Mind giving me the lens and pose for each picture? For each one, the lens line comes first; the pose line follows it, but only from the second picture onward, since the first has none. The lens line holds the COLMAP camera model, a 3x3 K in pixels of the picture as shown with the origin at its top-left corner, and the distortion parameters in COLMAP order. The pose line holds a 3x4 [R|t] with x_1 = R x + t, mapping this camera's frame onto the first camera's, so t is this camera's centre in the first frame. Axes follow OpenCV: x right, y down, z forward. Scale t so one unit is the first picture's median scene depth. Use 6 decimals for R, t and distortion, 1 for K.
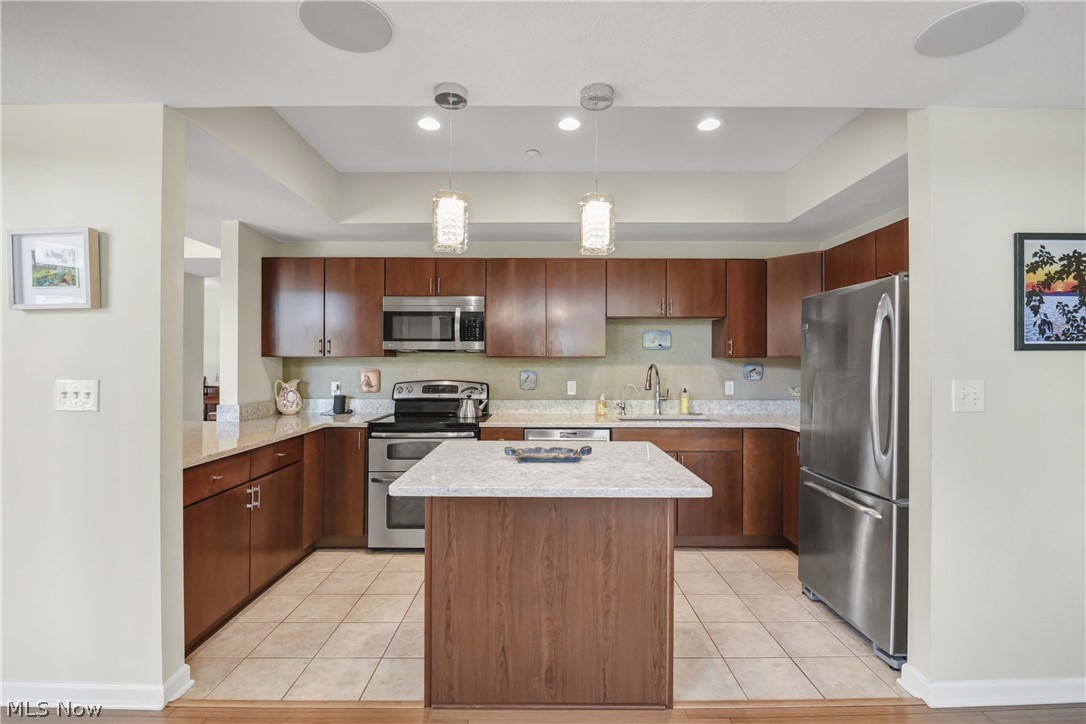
lens RADIAL K [[474.4, 0, 543.0], [0, 474.4, 362.0], [0, 0, 1]] dist [-0.019150, -0.000401]
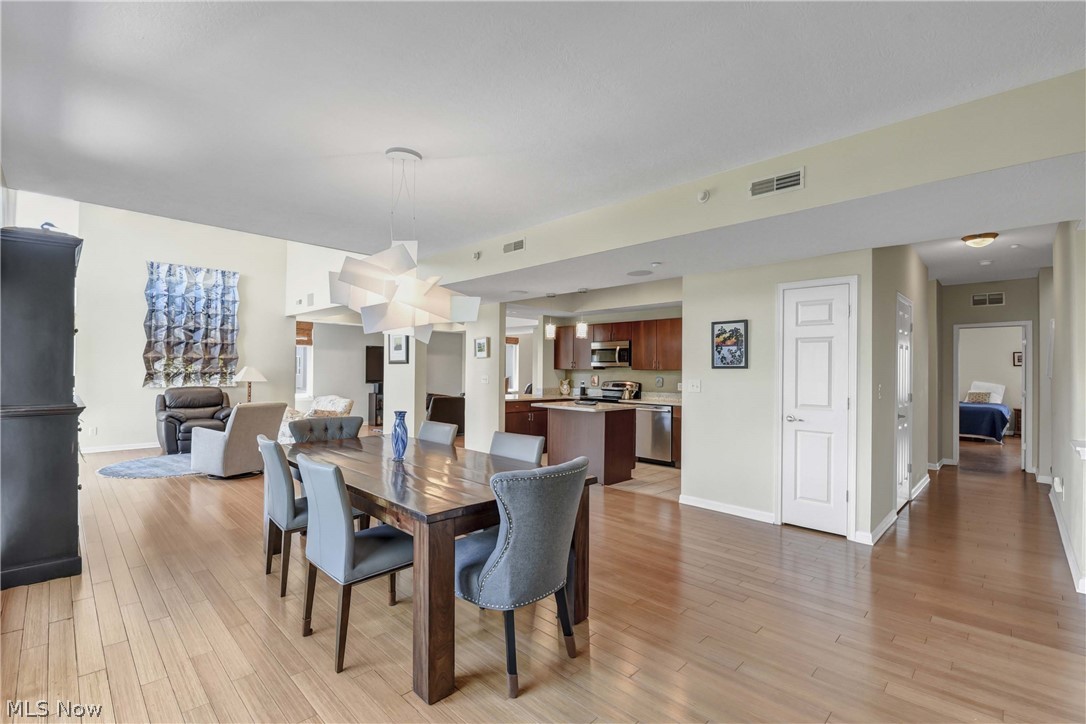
lens RADIAL K [[493.1, 0, 551.4], [0, 493.1, 362.6], [0, 0, 1]] dist [-0.021884, -0.000611]
pose [[0.703921, -0.005295, -0.710258, 2.302005], [-0.009644, 0.999809, -0.017012, -0.003765], [0.710213, 0.018825, 0.703736, -1.496790]]
